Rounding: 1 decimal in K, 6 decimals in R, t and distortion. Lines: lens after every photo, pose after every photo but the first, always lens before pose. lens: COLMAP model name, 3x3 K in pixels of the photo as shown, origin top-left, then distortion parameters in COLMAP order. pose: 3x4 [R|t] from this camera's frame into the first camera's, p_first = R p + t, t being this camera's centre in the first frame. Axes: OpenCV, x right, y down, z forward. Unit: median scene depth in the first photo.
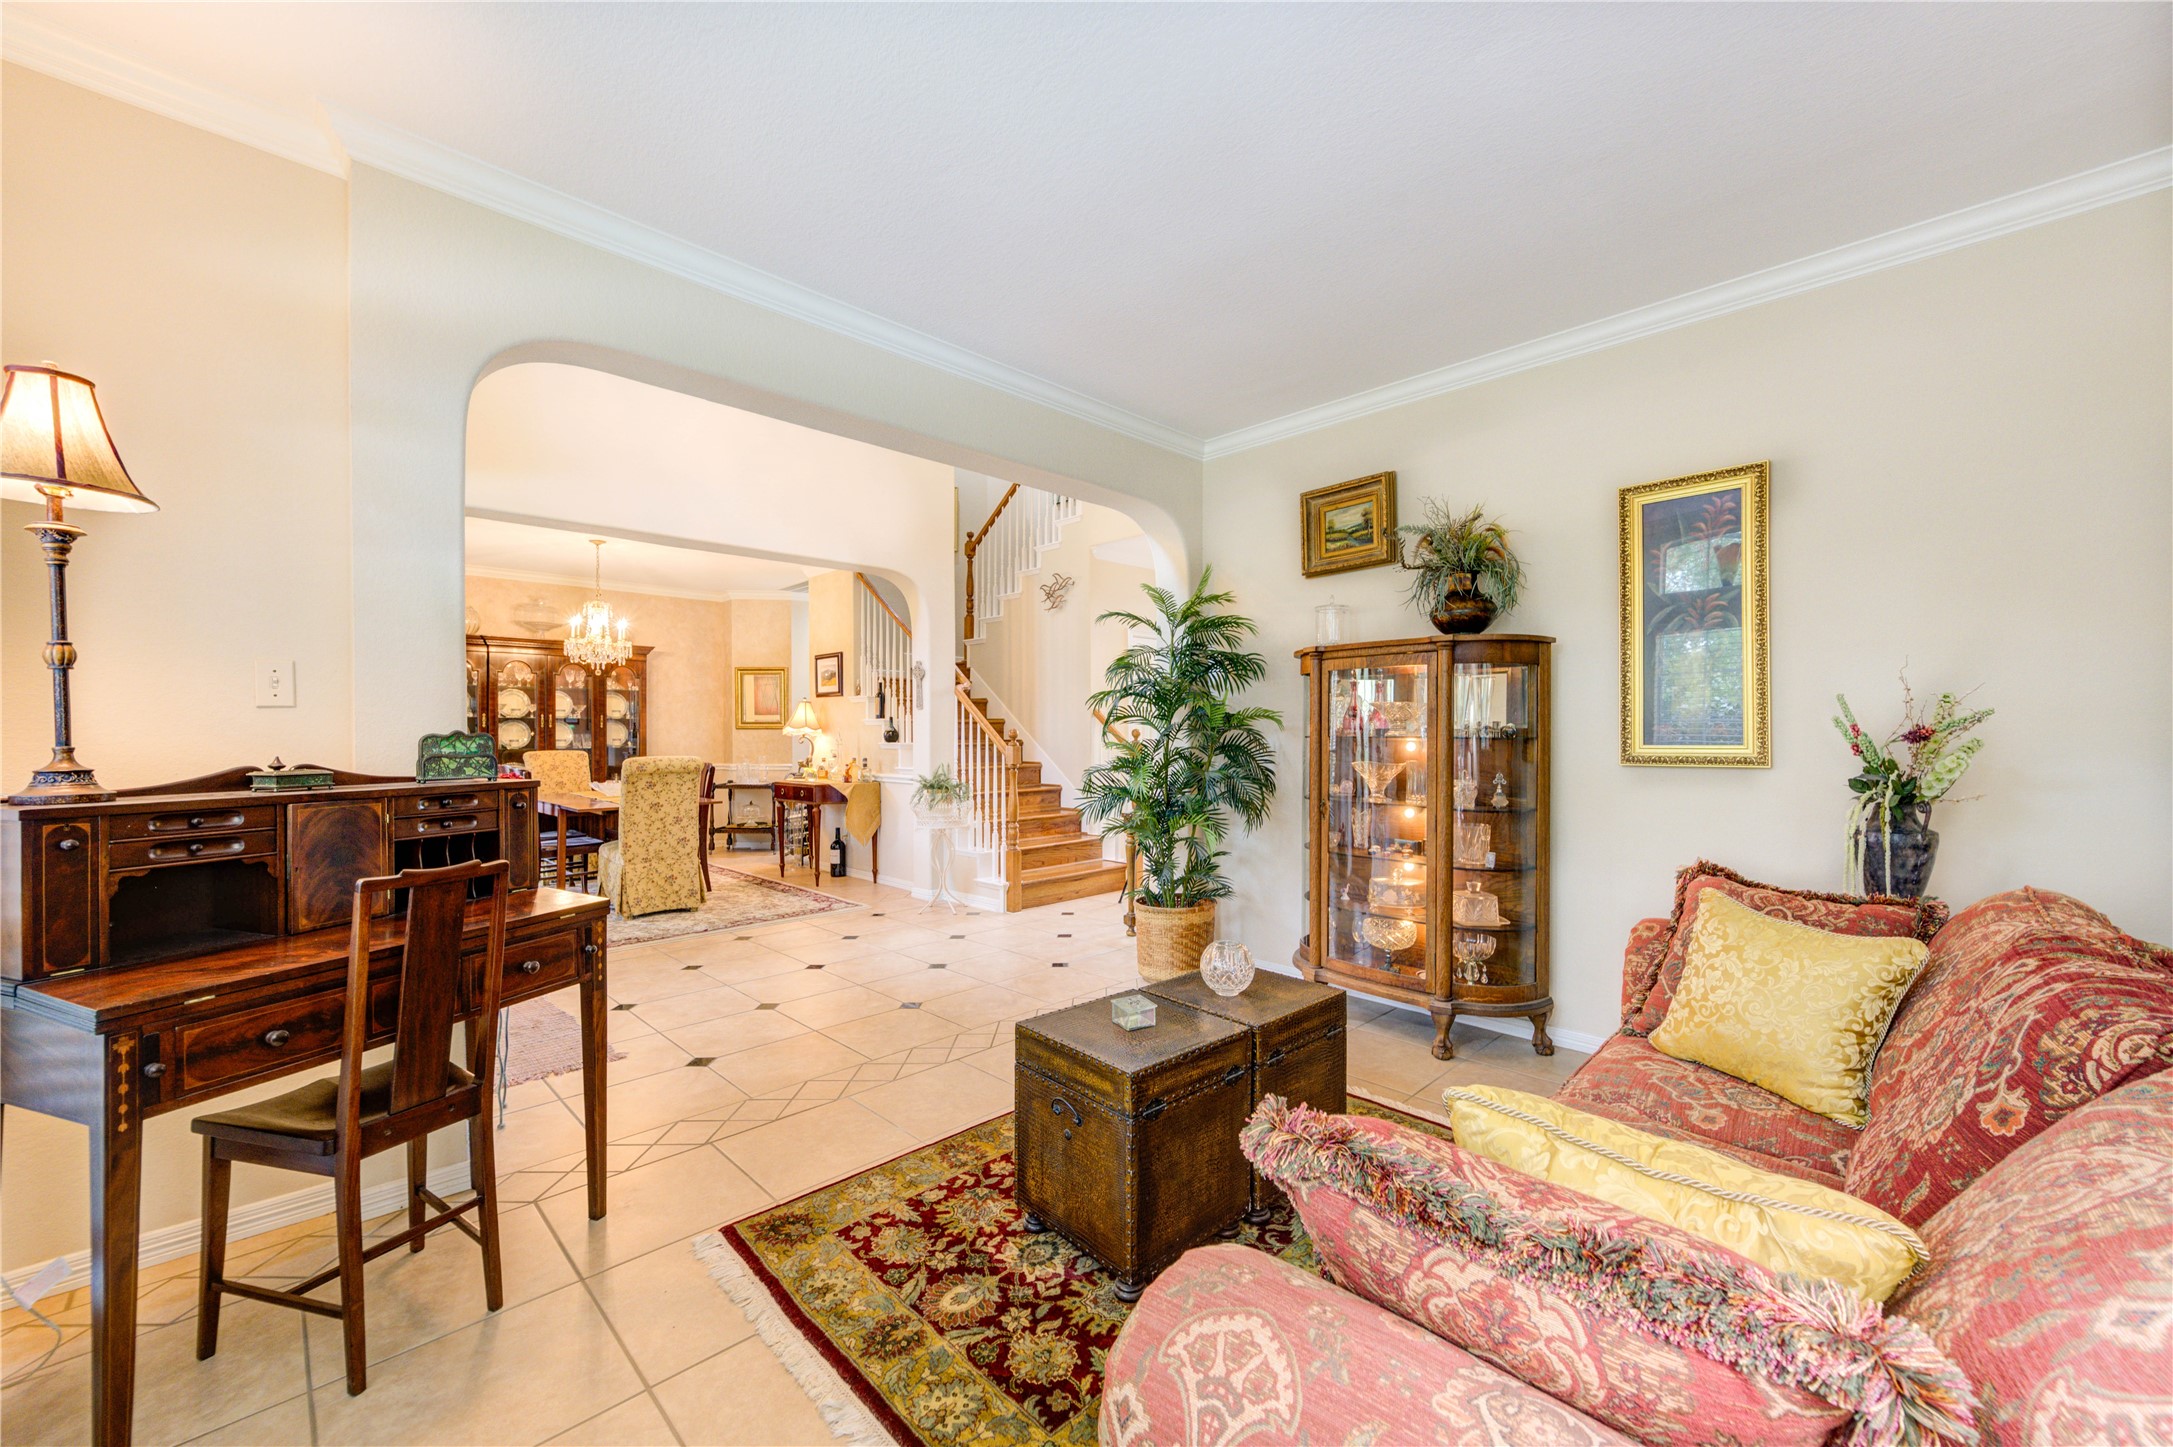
lens RADIAL K [[850.3, 0, 1099.7], [0, 850.3, 735.7], [0, 0, 1]] dist [0.001751, 0.000409]
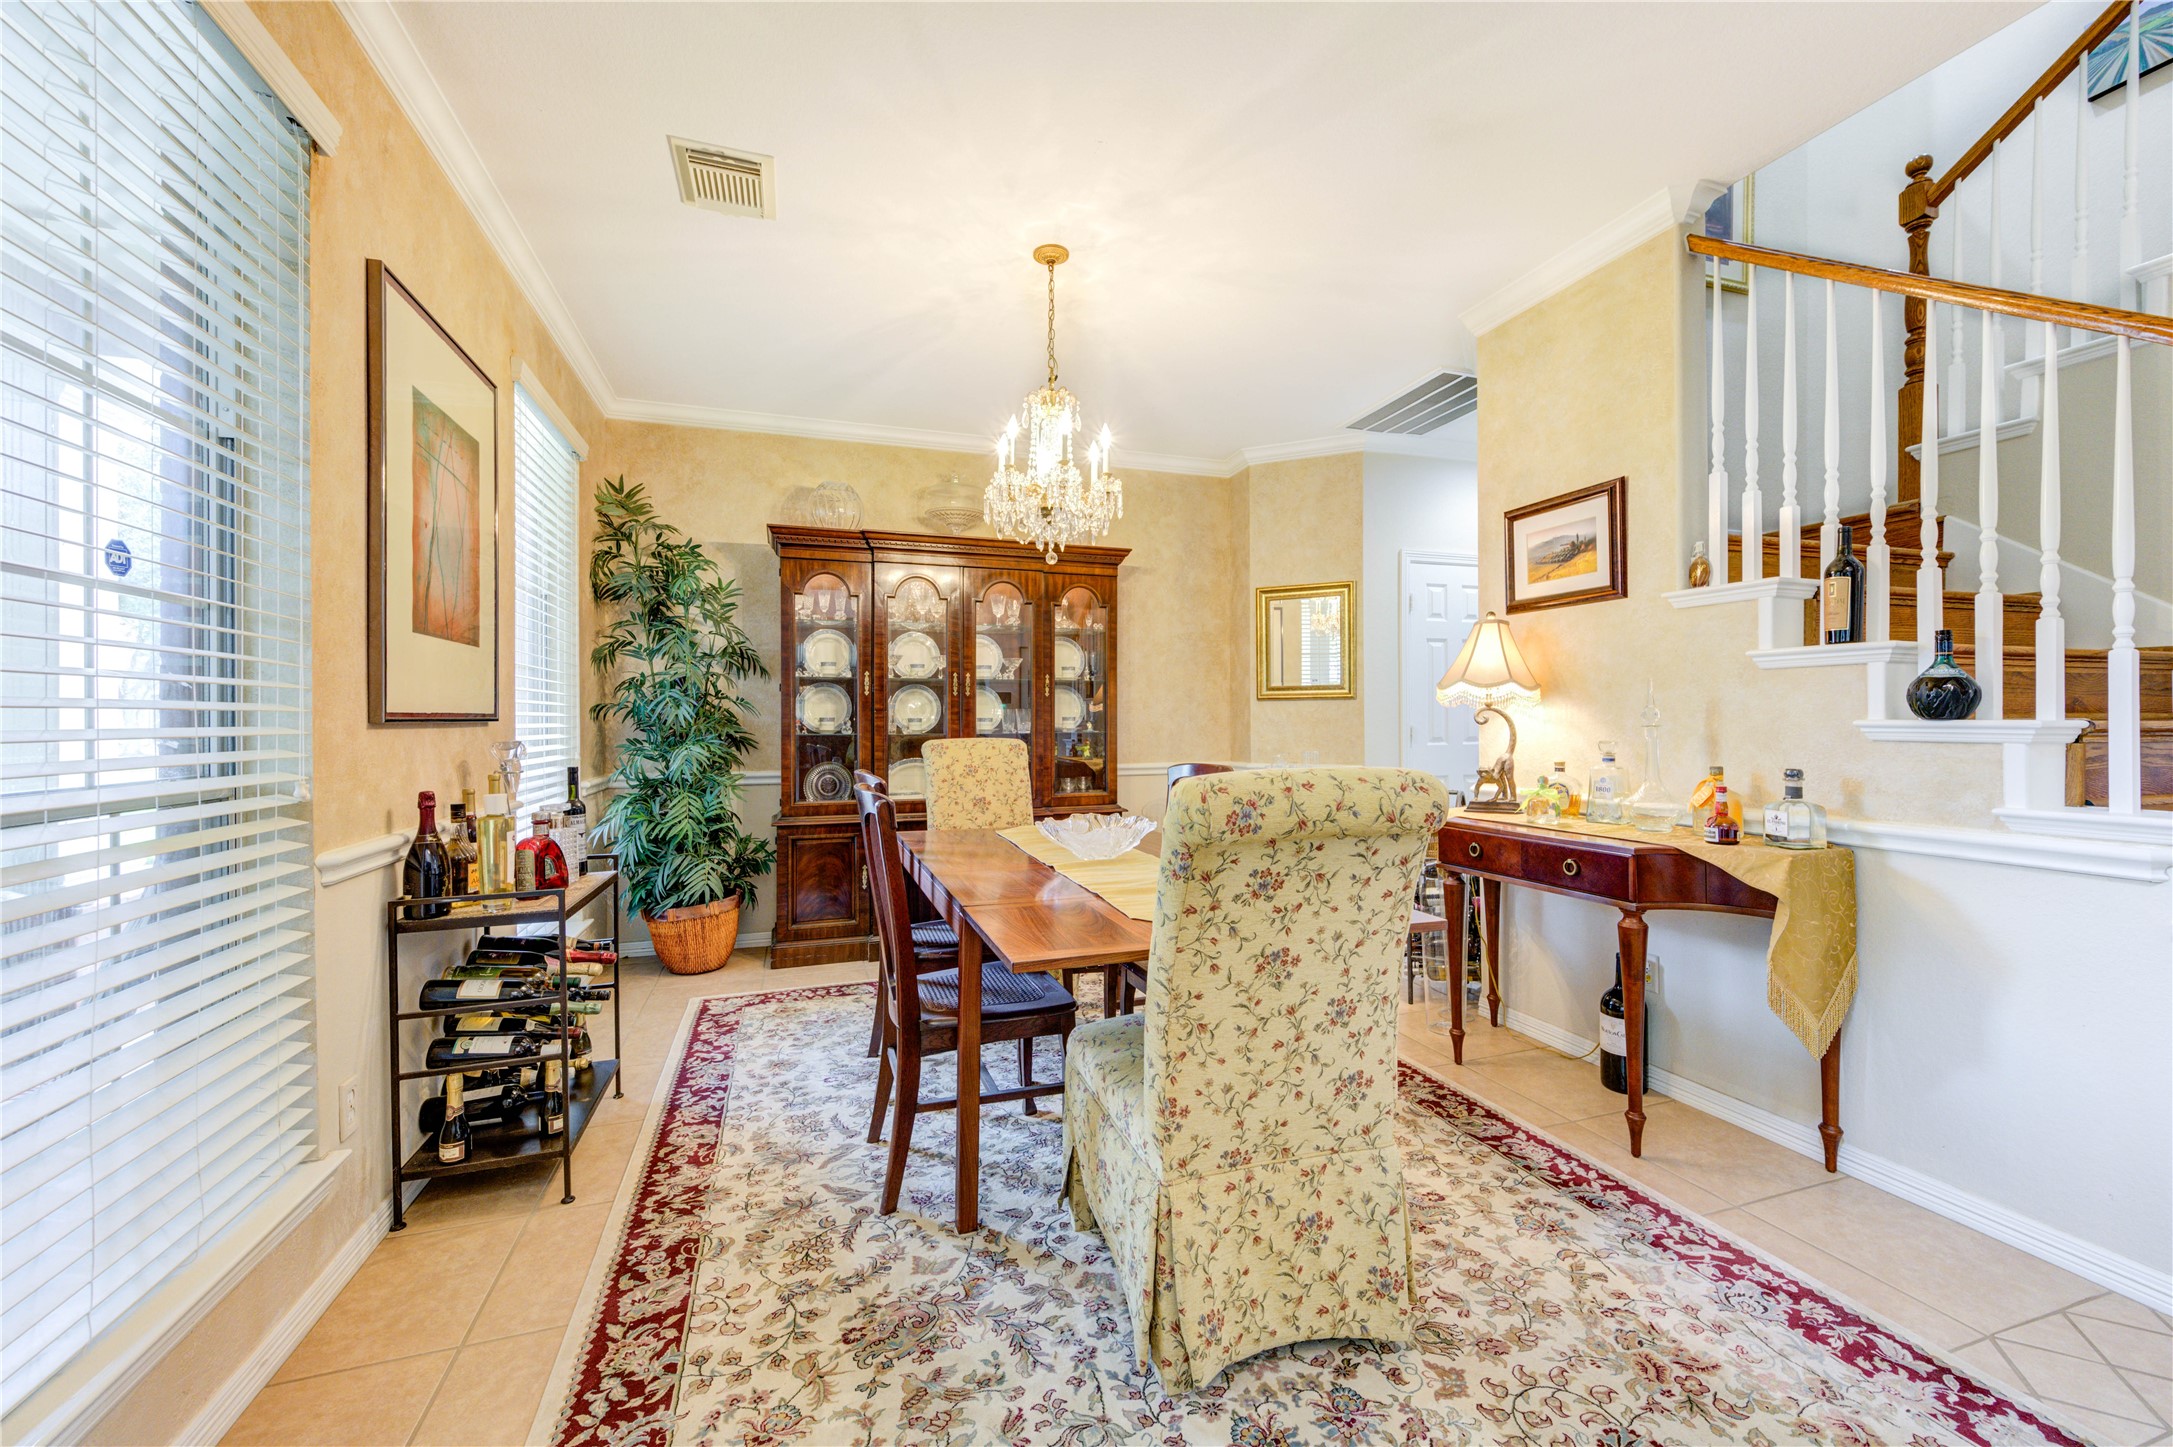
lens RADIAL K [[850.3, 0, 1082.1], [0, 850.3, 717.1], [0, 0, 1]] dist [0.001751, 0.000409]
pose [[0.894498, -0.004550, -0.447050, -0.453364], [0.001130, 0.999968, -0.007916, 0.011296], [0.447071, 0.006575, 0.894474, 0.736277]]
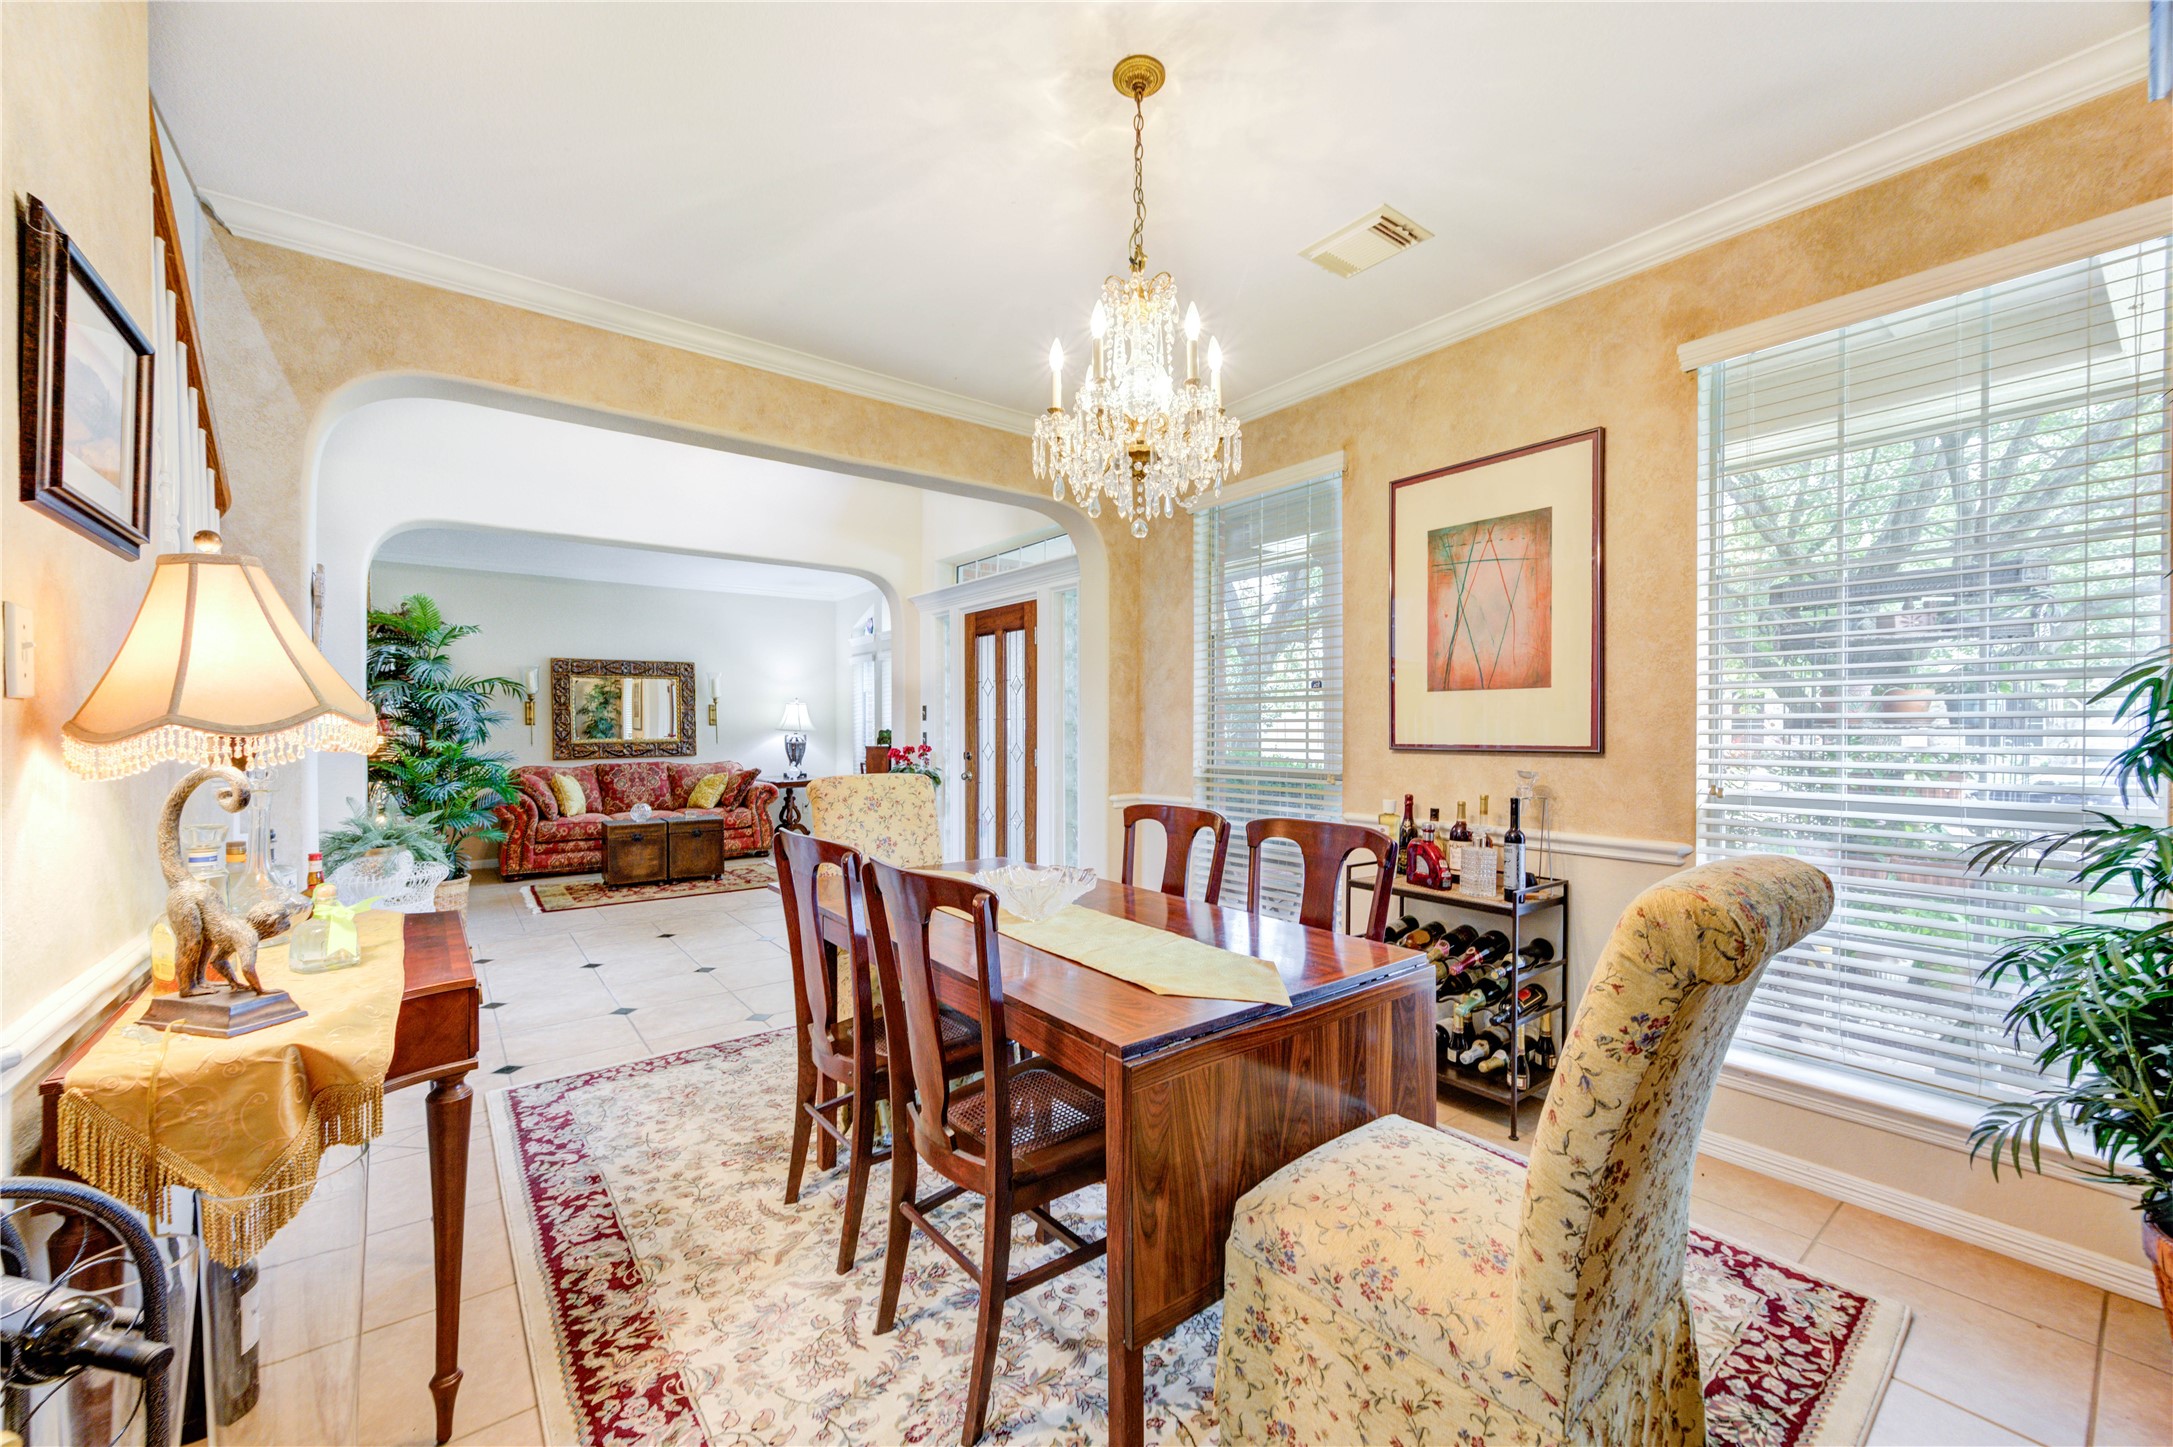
lens RADIAL K [[850.3, 0, 1077.9], [0, 850.3, 718.4], [0, 0, 1]] dist [0.001751, 0.000409]
pose [[-0.990483, 0.008224, 0.137389, -0.718318], [0.008168, 0.999966, -0.000972, -0.013256], [-0.137392, 0.000159, -0.990517, 1.529209]]
